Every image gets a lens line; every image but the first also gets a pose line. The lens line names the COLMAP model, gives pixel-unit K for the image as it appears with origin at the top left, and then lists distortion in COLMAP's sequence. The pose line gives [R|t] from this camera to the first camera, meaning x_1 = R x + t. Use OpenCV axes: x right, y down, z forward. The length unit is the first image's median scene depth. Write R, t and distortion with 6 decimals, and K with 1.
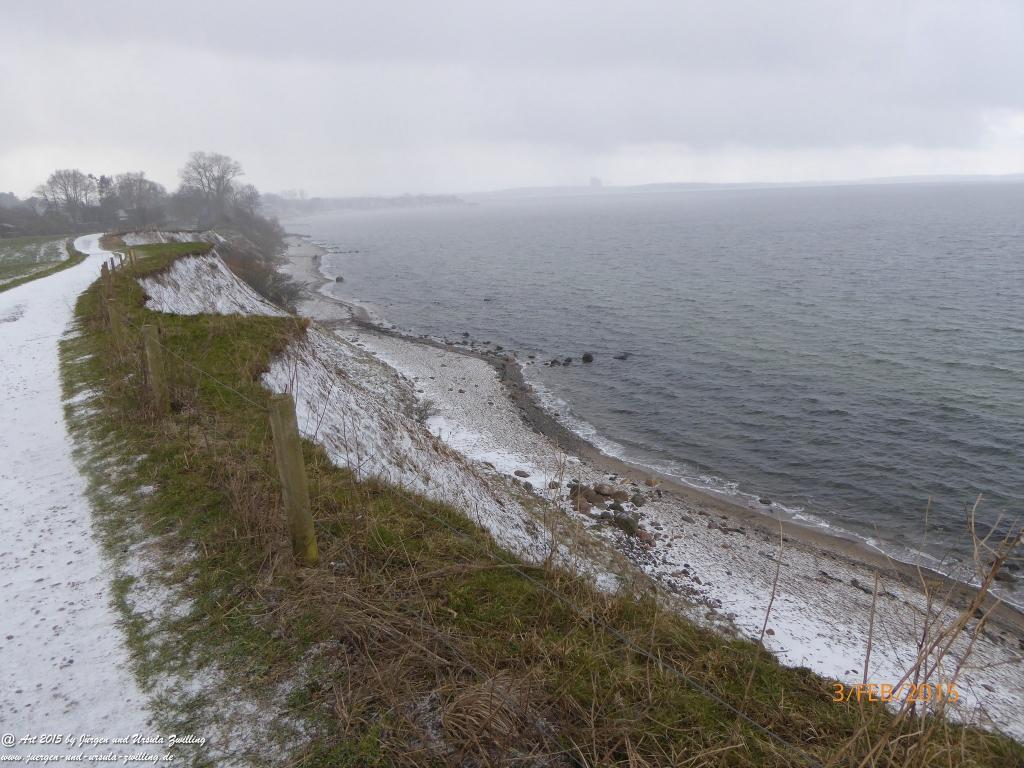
lens RADIAL K [[712.6, 0, 504.1], [0, 712.6, 384.2], [0, 0, 1]] dist [-0.030897, -0.005129]
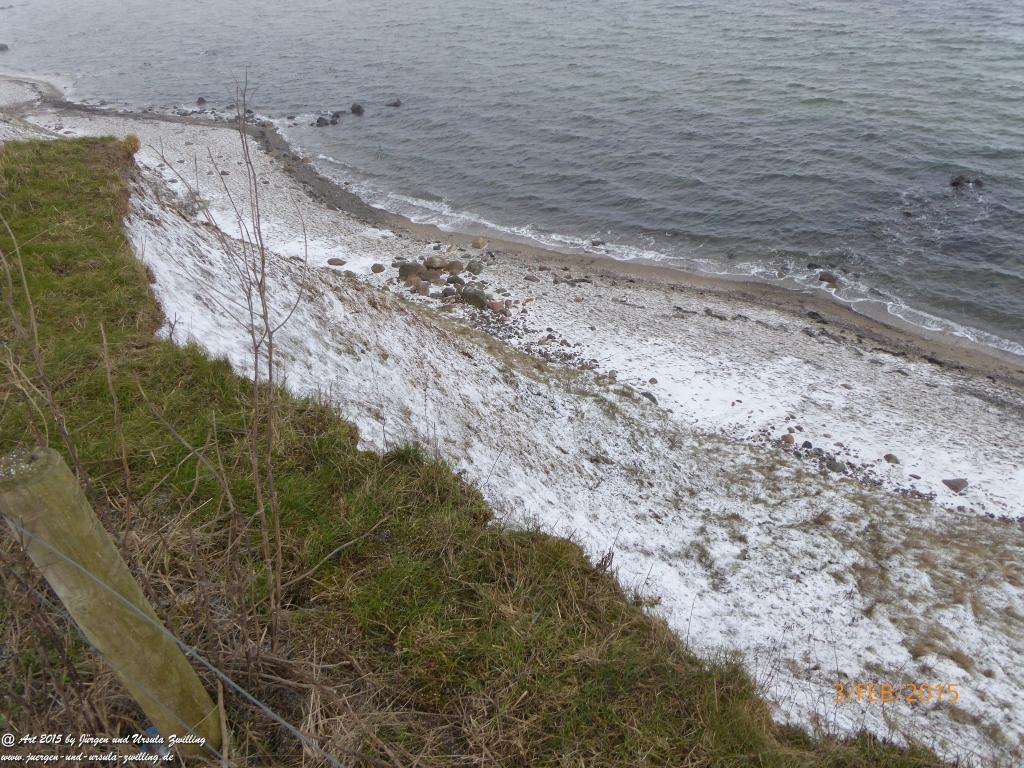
lens RADIAL K [[722.5, 0, 515.9], [0, 722.5, 379.2], [0, 0, 1]] dist [-0.013306, -0.012006]
pose [[0.932555, -0.236623, 0.272672, -0.050382], [0.135157, 0.929163, 0.344075, -0.017462], [-0.334773, -0.284016, 0.898478, 0.094621]]
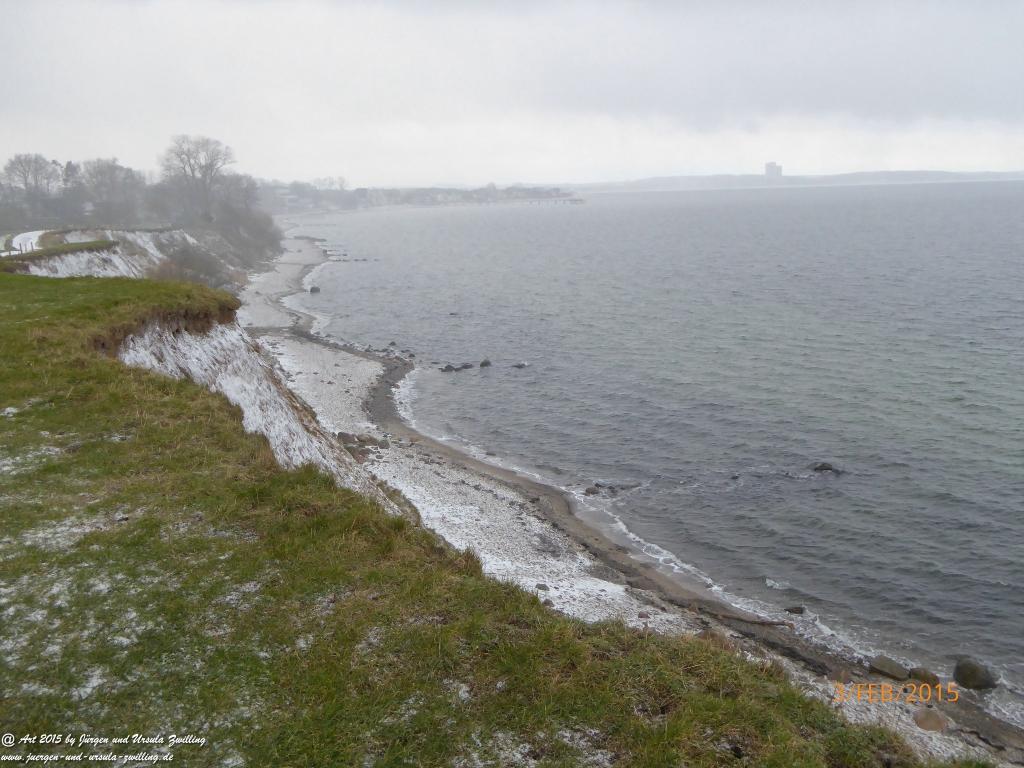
lens RADIAL K [[1090.8, 0, 512.2], [0, 1090.8, 386.8], [0, 0, 1]] dist [-0.000136, 0.000000]
pose [[0.989678, 0.036581, -0.138563, 0.629776], [-0.047005, 0.996244, -0.072719, 0.175257], [0.135383, 0.078482, 0.987680, -0.843678]]
